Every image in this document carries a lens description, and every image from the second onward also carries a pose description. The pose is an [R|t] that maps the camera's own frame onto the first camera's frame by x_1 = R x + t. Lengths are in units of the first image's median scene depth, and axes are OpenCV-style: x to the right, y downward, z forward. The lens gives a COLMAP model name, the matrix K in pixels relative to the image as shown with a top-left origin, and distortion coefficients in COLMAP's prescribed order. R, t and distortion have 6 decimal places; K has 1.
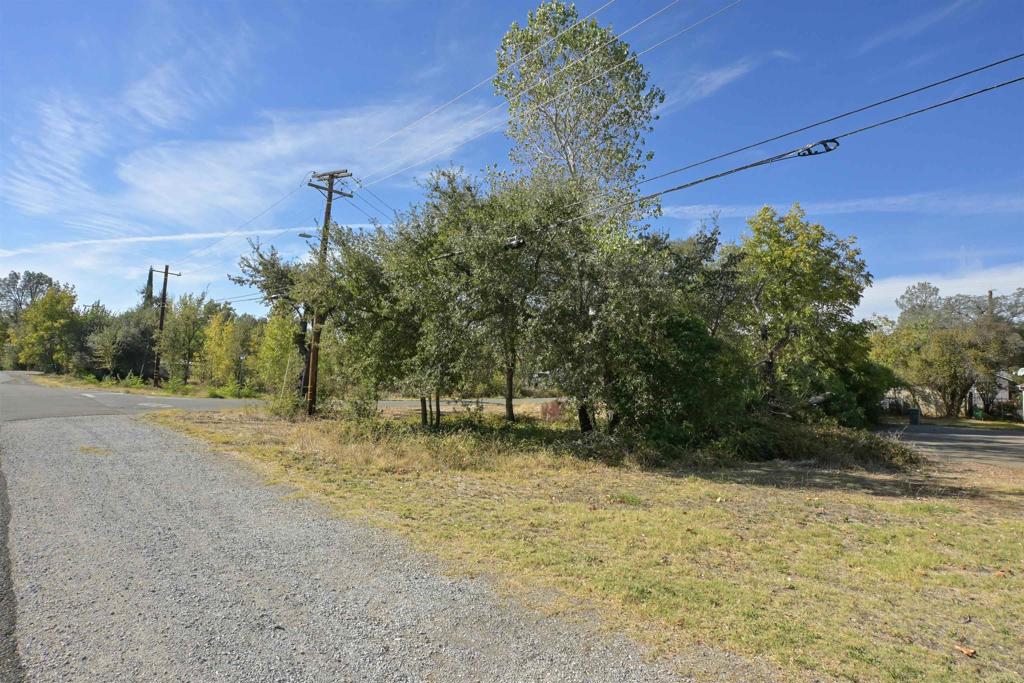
lens RADIAL K [[503.7, 0, 514.6], [0, 503.7, 338.5], [0, 0, 1]] dist [0.005665, -0.001169]
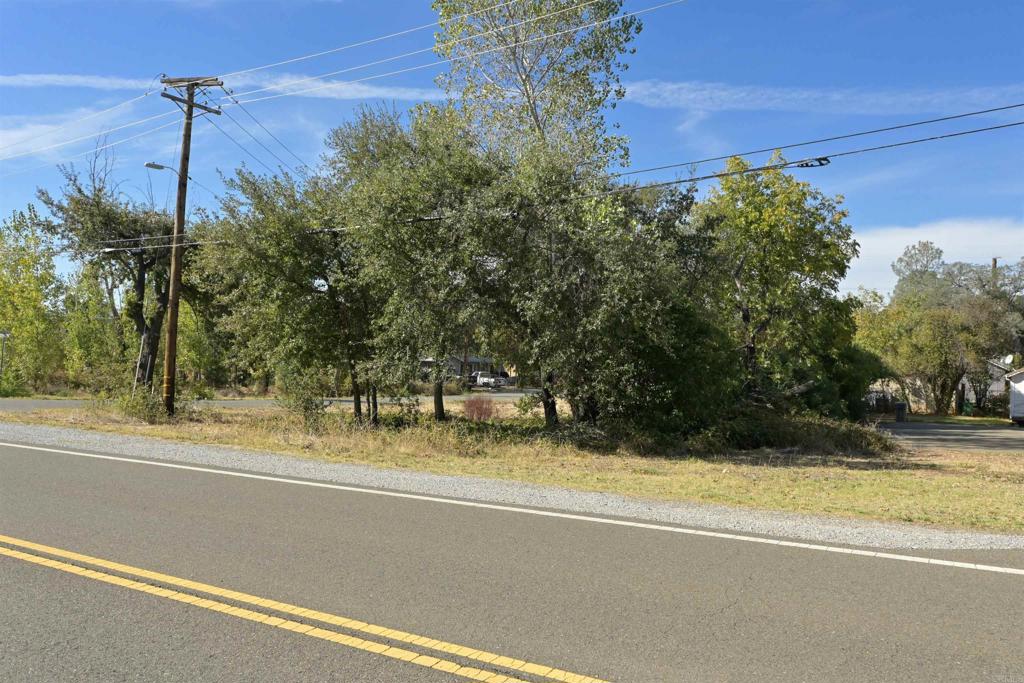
lens RADIAL K [[774.7, 0, 529.9], [0, 774.7, 331.0], [0, 0, 1]] dist [0.025764, 0.013991]
pose [[0.977173, 0.009560, 0.212231, -0.126717], [-0.015973, 0.999465, 0.028524, -0.011210], [-0.211845, -0.031263, 0.976803, -0.191063]]
